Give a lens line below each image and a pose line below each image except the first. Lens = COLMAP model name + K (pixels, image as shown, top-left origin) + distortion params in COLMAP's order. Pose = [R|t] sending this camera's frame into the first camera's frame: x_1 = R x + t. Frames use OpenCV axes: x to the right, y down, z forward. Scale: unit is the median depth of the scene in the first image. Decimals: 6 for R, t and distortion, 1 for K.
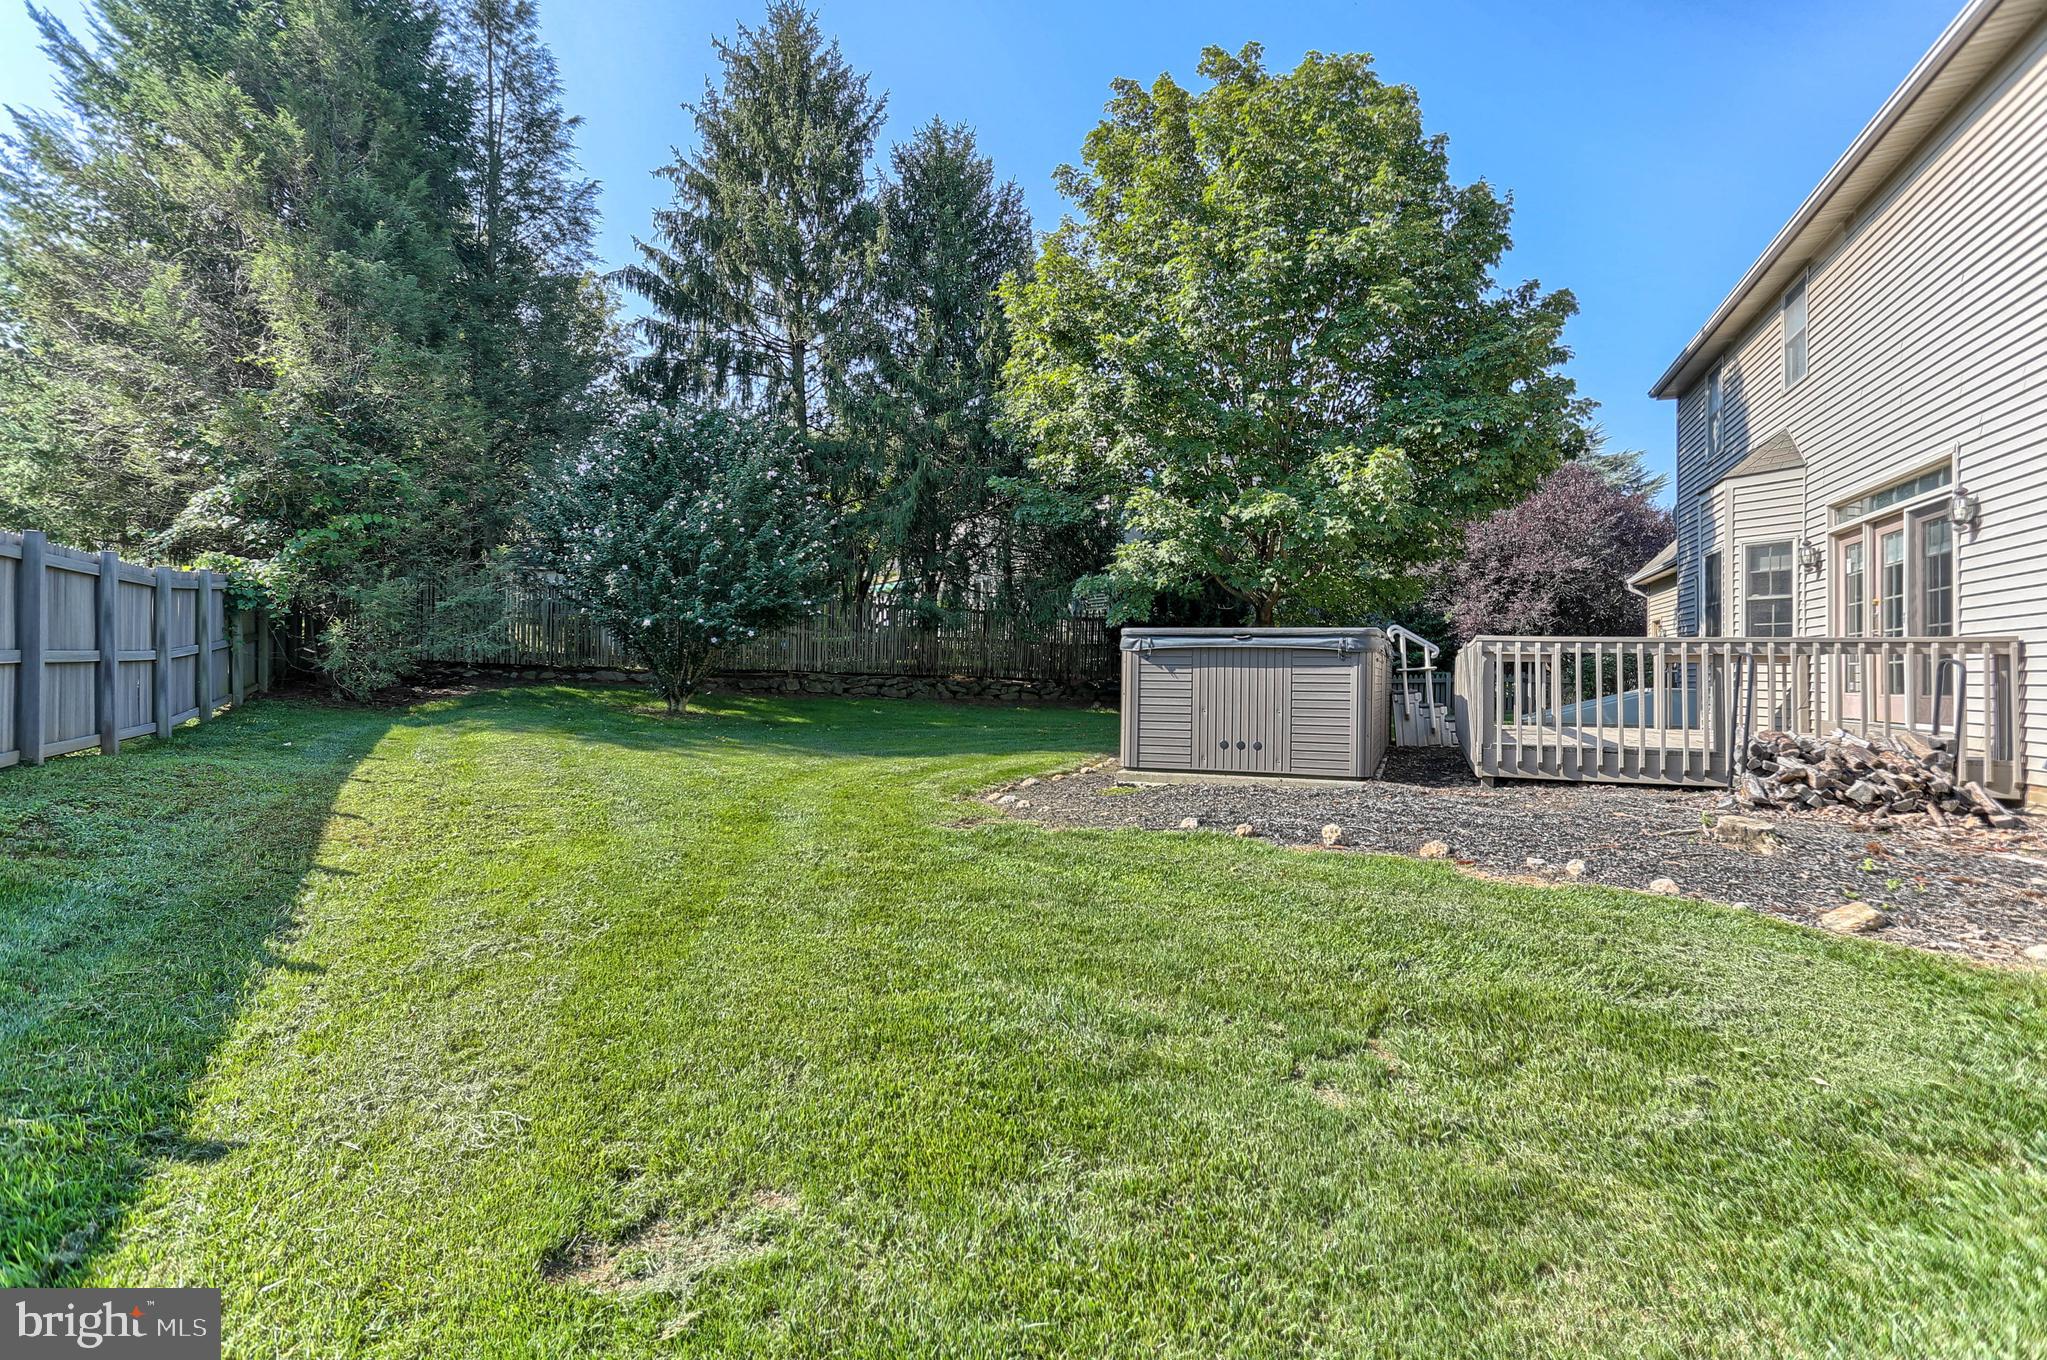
lens RADIAL K [[1006.4, 0, 1007.0], [0, 1006.4, 664.3], [0, 0, 1]] dist [-0.031750, -0.000060]
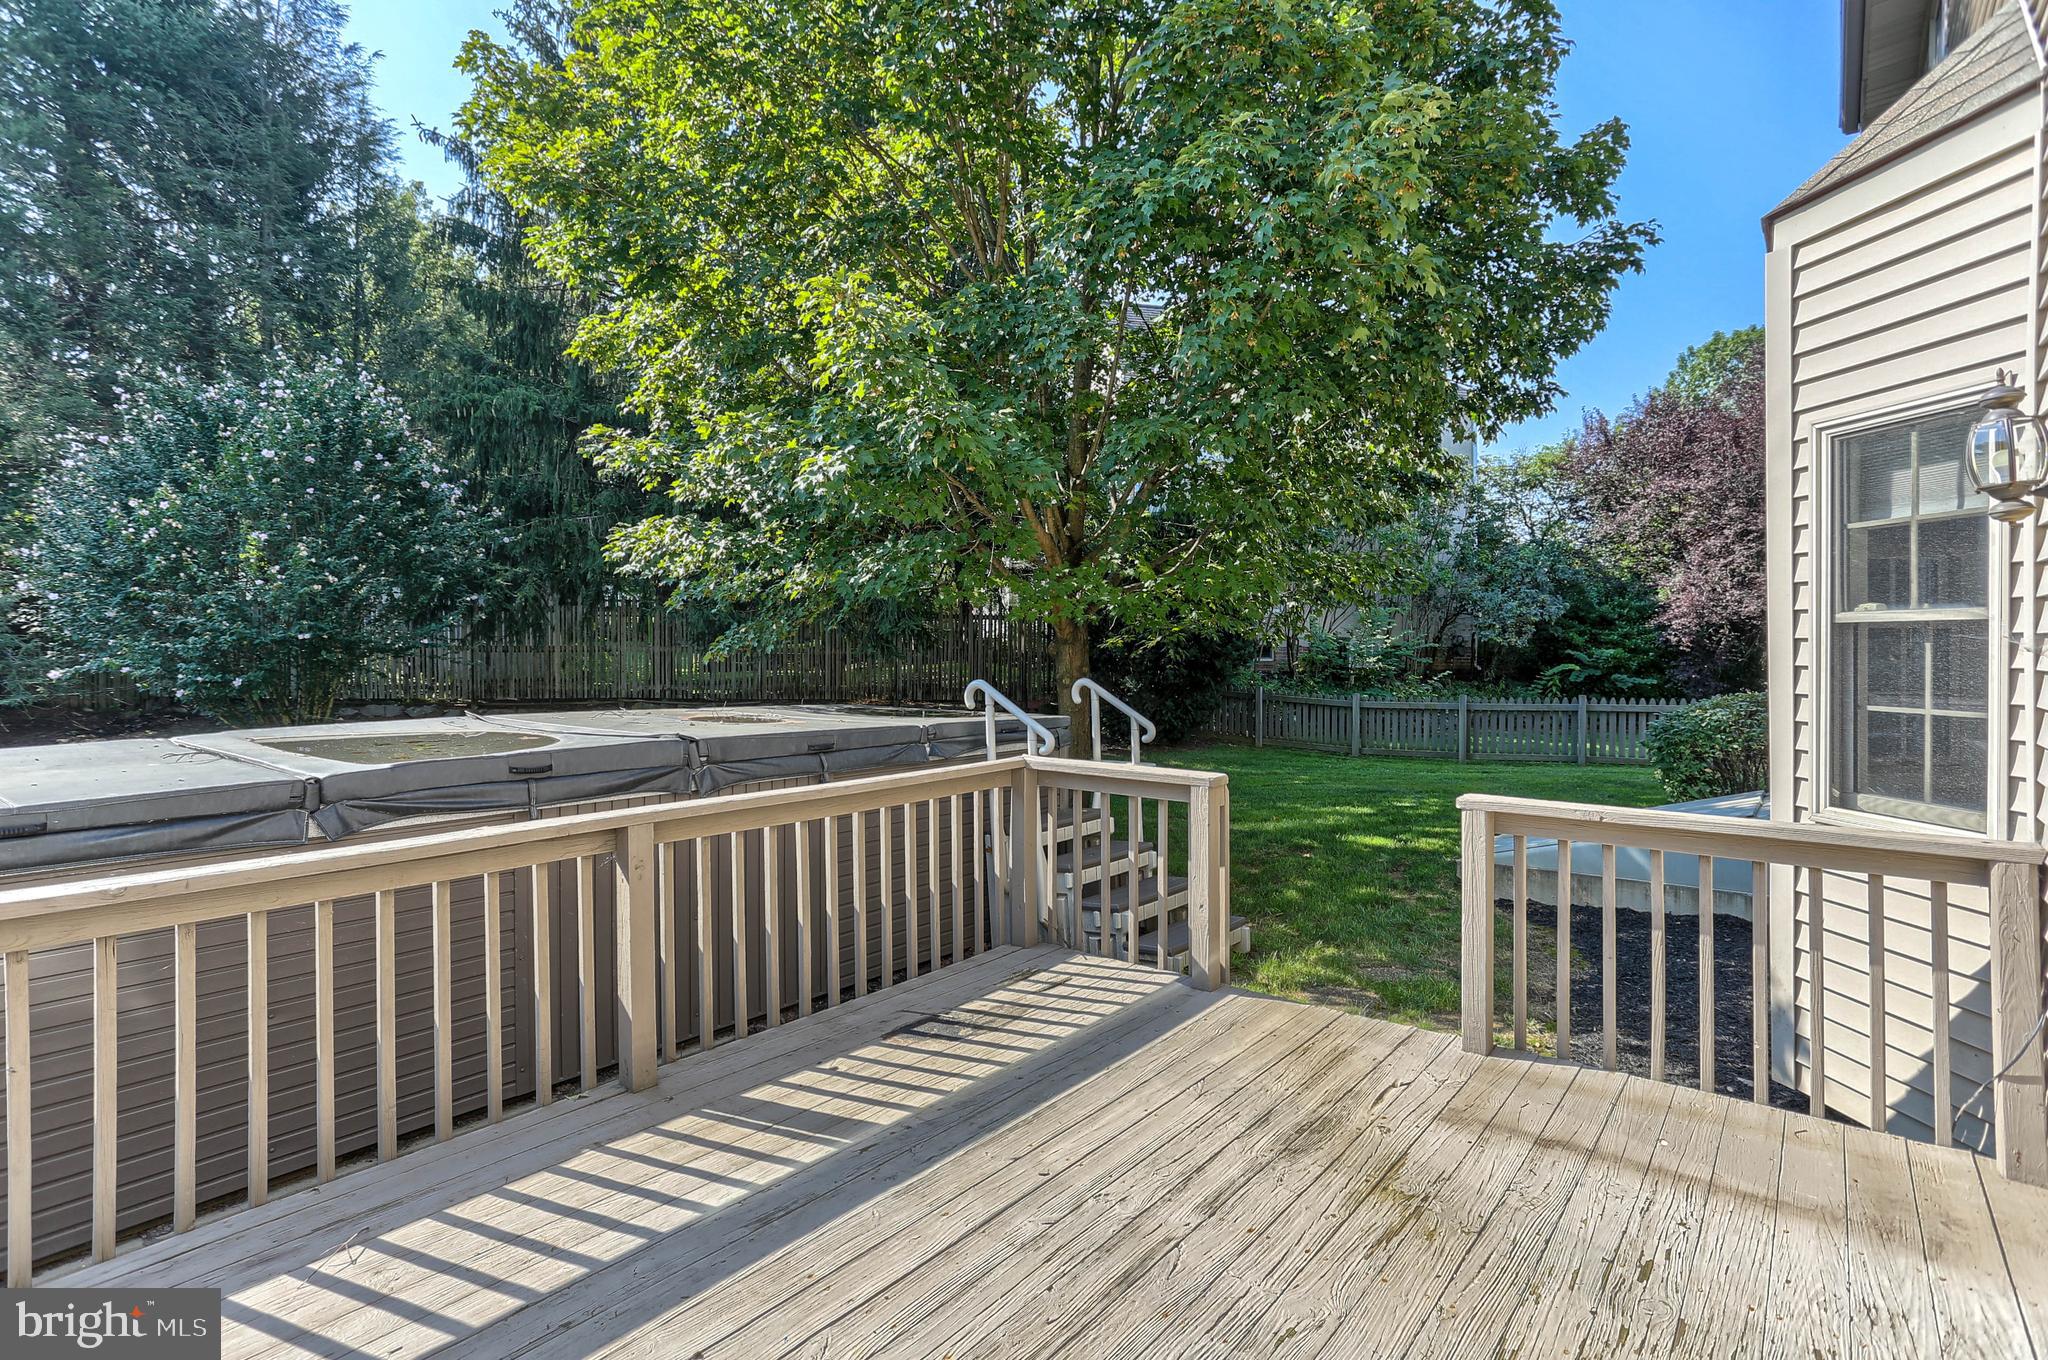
lens RADIAL K [[1006.9, 0, 1007.5], [0, 1006.9, 664.3], [0, 0, 1]] dist [-0.031750, -0.000060]
pose [[0.953059, -0.012103, -0.302543, 0.536405], [0.019351, 0.999593, 0.020970, -0.056317], [0.302166, -0.025841, 0.952905, 0.579291]]
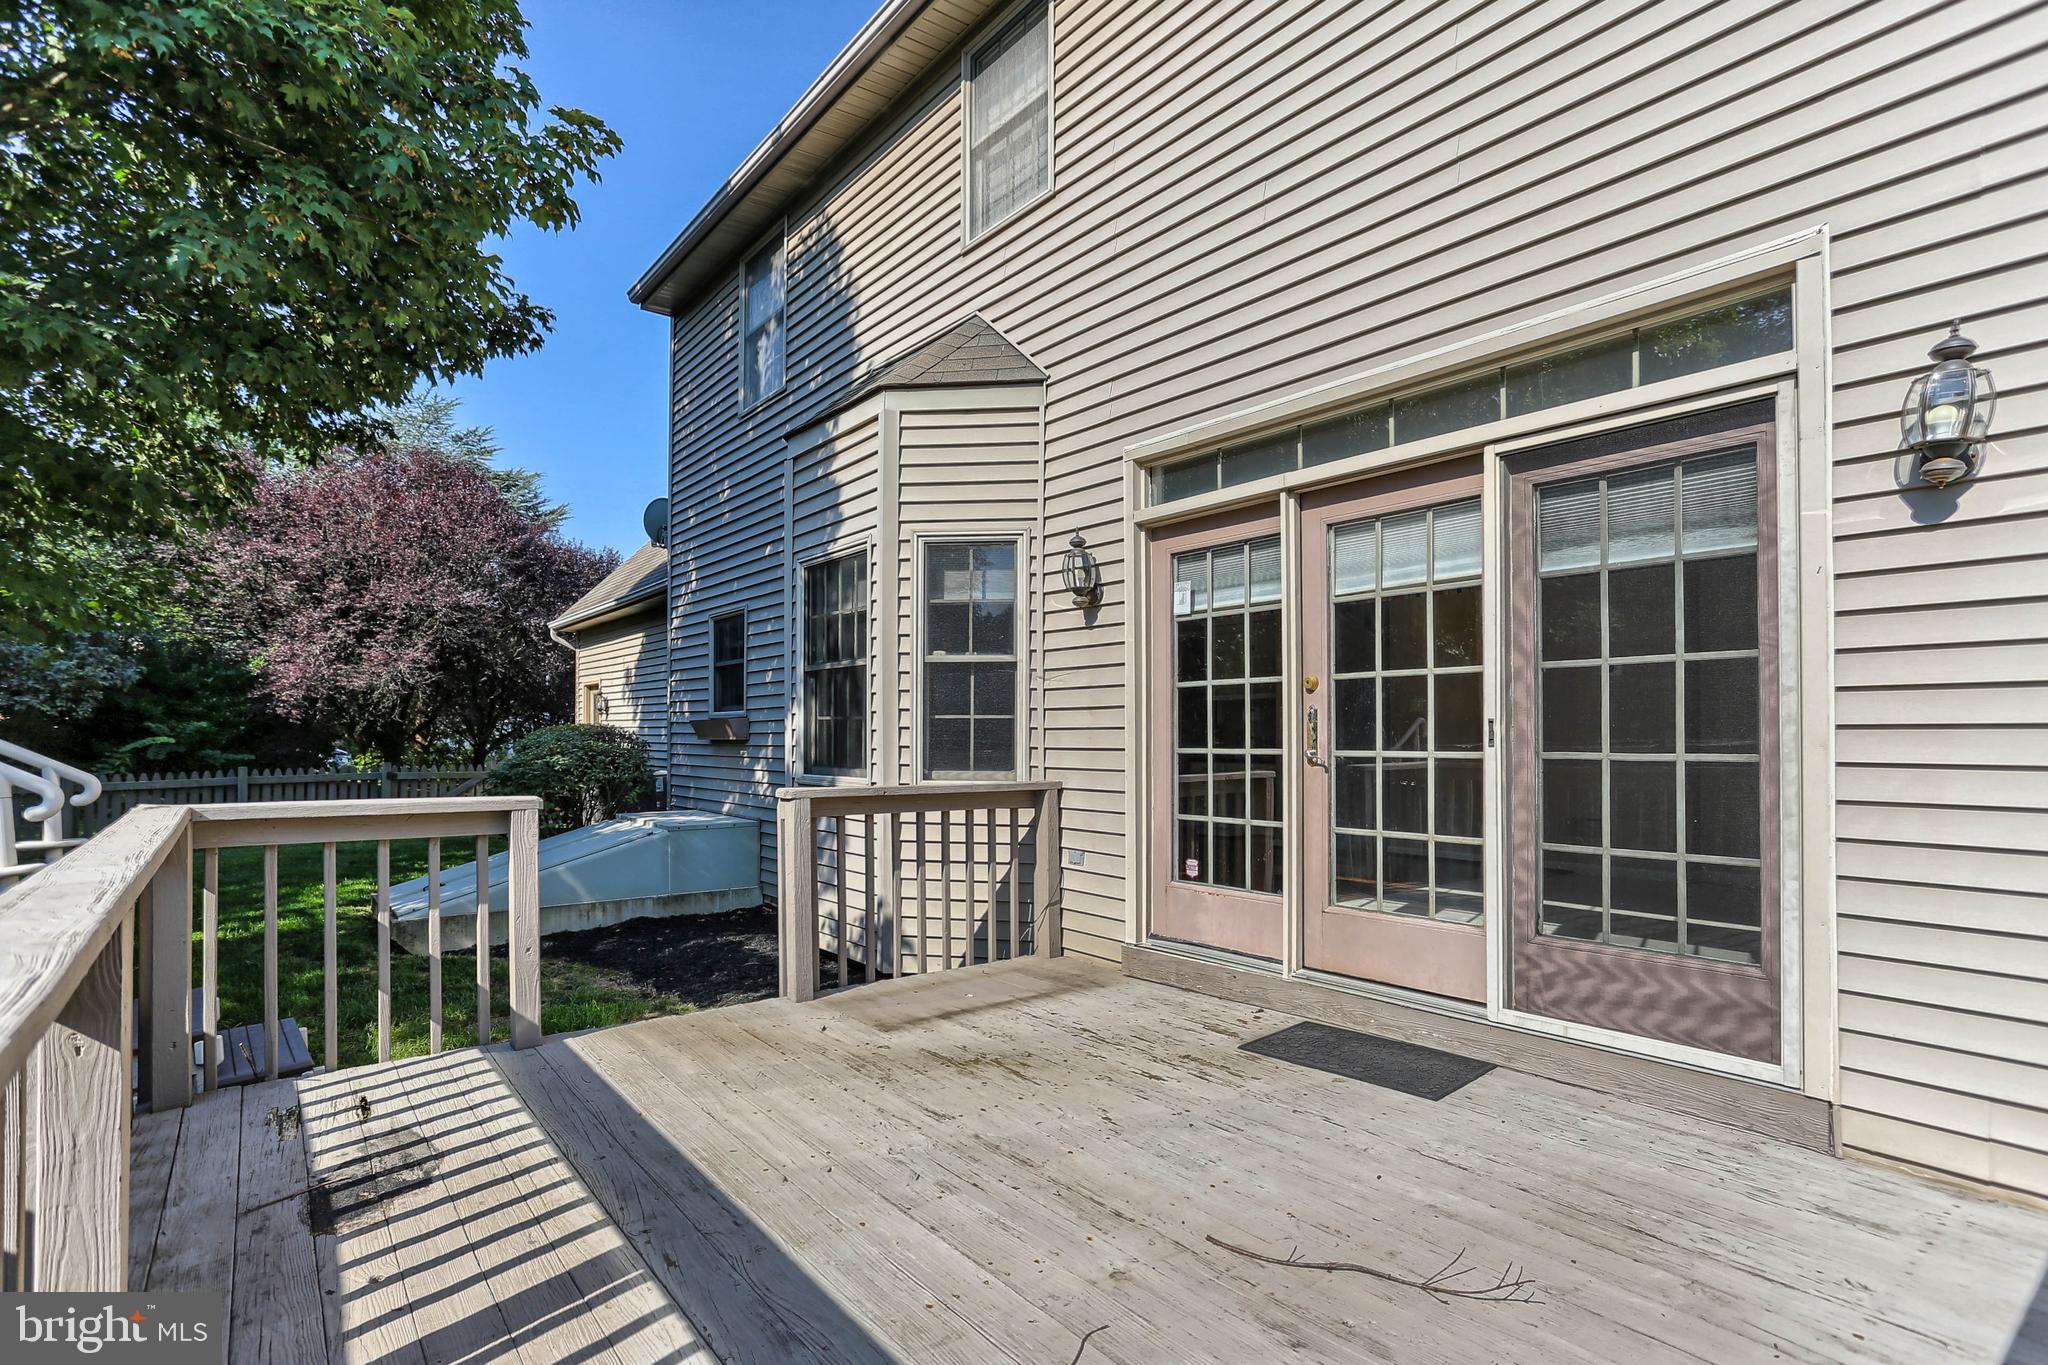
lens RADIAL K [[1012.7, 0, 1045.9], [0, 1012.7, 717.1], [0, 0, 1]] dist [-0.020664, 0.001262]
pose [[0.487577, 0.001243, 0.873079, 0.328076], [-0.000625, 0.999999, -0.001075, -0.034749], [-0.873080, -0.000022, 0.487577, 0.642326]]
